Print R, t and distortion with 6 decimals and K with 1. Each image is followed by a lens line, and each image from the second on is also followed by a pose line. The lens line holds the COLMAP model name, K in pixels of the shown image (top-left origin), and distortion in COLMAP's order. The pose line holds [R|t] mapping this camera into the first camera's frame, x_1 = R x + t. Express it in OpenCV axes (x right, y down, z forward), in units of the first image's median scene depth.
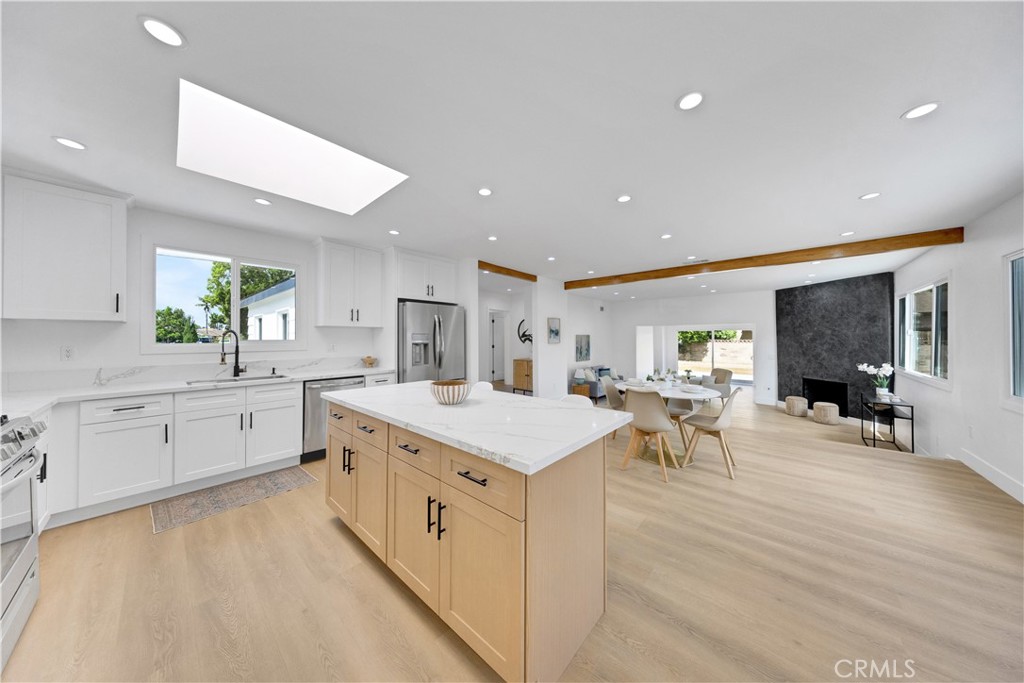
lens RADIAL K [[308.2, 0, 512.6], [0, 308.2, 337.1], [0, 0, 1]] dist [-0.000140, 0.000074]
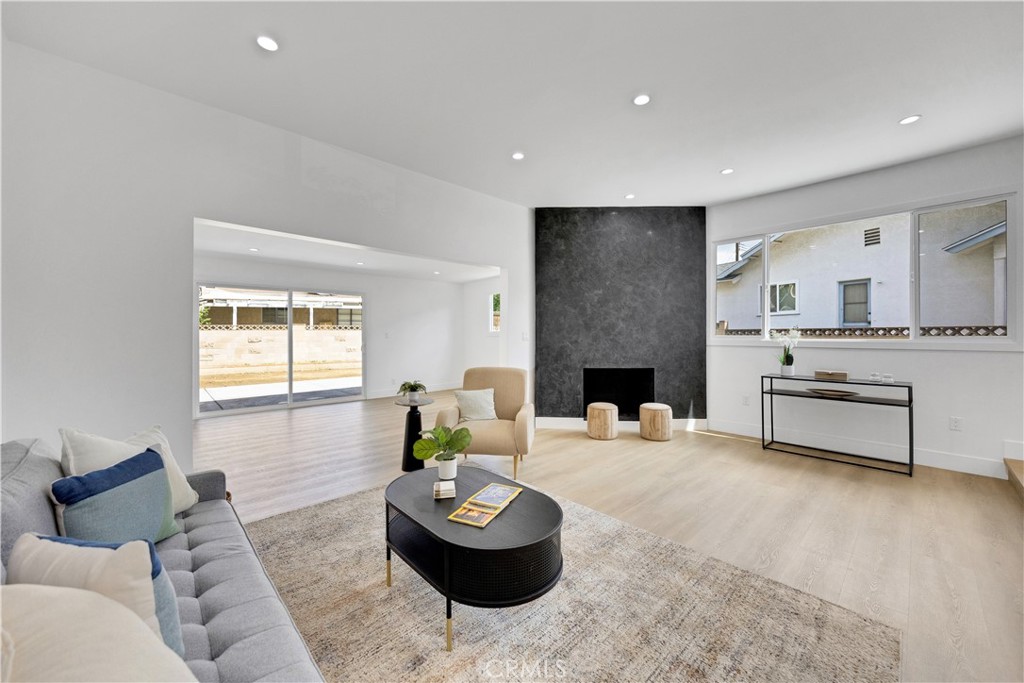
lens RADIAL K [[378.8, 0, 511.0], [0, 378.8, 339.3], [0, 0, 1]] dist [-0.011390, -0.000146]
pose [[0.102624, -0.013878, 0.994623, 0.230435], [0.000300, 0.999903, 0.013920, 0.068803], [-0.994720, -0.001130, 0.102618, 1.077856]]
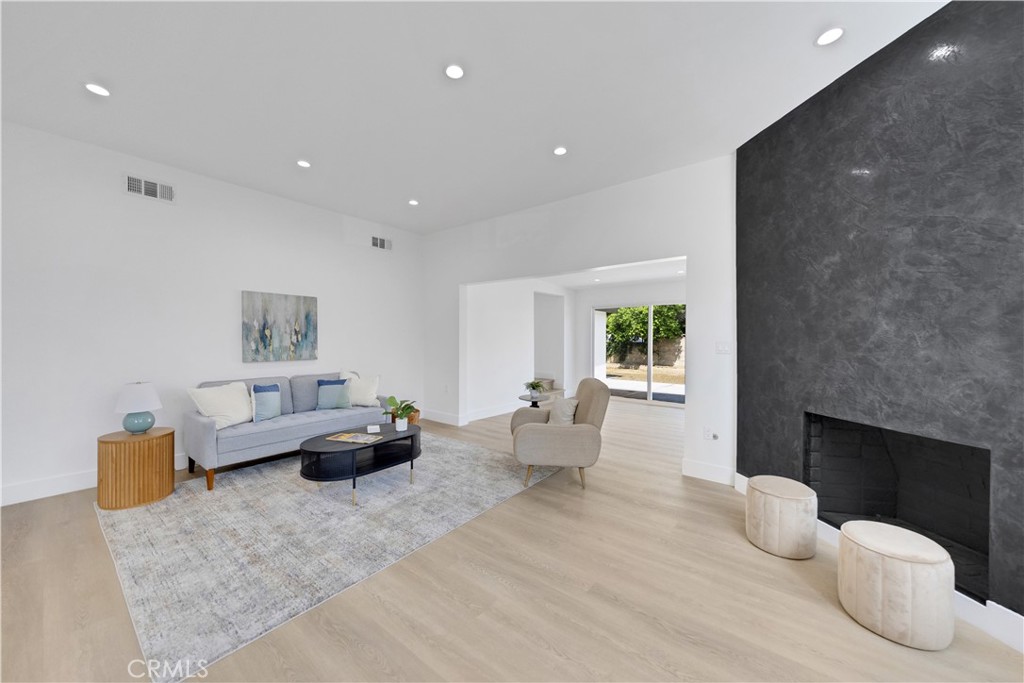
lens RADIAL K [[368.1, 0, 508.1], [0, 368.1, 346.9], [0, 0, 1]] dist [0.001501, 0.000135]
pose [[0.998414, 0.003855, 0.056170, 0.642547], [-0.005036, 0.999769, 0.020898, 0.063717], [-0.056076, -0.021147, 0.998203, 0.669806]]
